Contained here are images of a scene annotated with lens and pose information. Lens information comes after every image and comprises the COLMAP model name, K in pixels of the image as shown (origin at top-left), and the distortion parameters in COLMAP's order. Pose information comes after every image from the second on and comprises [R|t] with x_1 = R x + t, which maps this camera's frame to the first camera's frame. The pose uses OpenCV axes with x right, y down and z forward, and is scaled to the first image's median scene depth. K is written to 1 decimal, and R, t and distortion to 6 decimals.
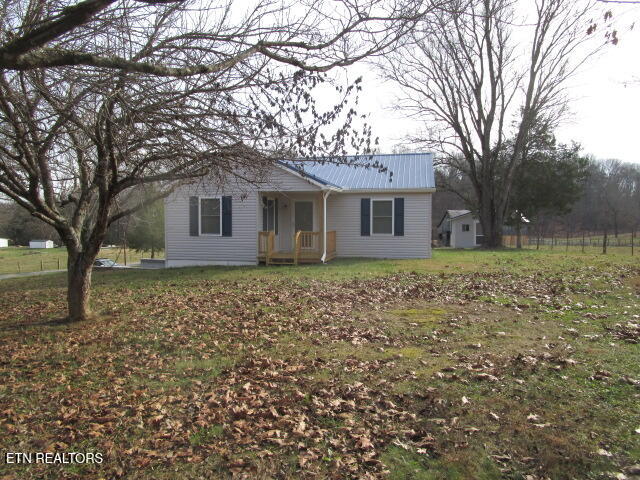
lens RADIAL K [[452.6, 0, 319.2], [0, 452.6, 237.0], [0, 0, 1]] dist [-0.036762, 0.009974]
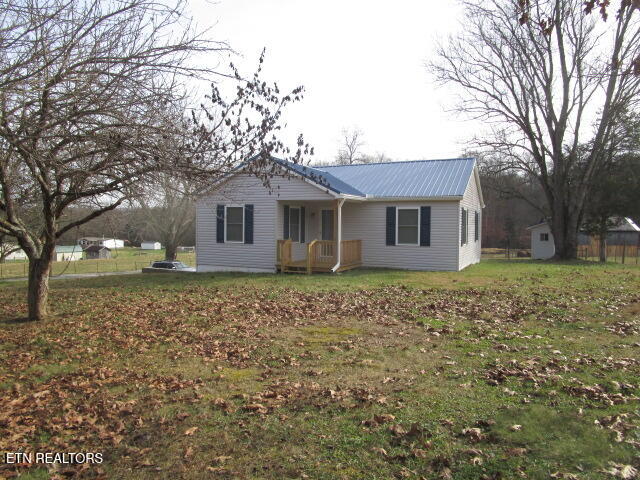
lens RADIAL K [[452.6, 0, 318.5], [0, 452.6, 240.7], [0, 0, 1]] dist [-0.036762, 0.009974]
pose [[0.977284, 0.016584, -0.211284, 0.157906], [-0.017433, 0.999846, -0.002155, -0.008274], [0.211215, 0.005790, 0.977422, 0.023137]]
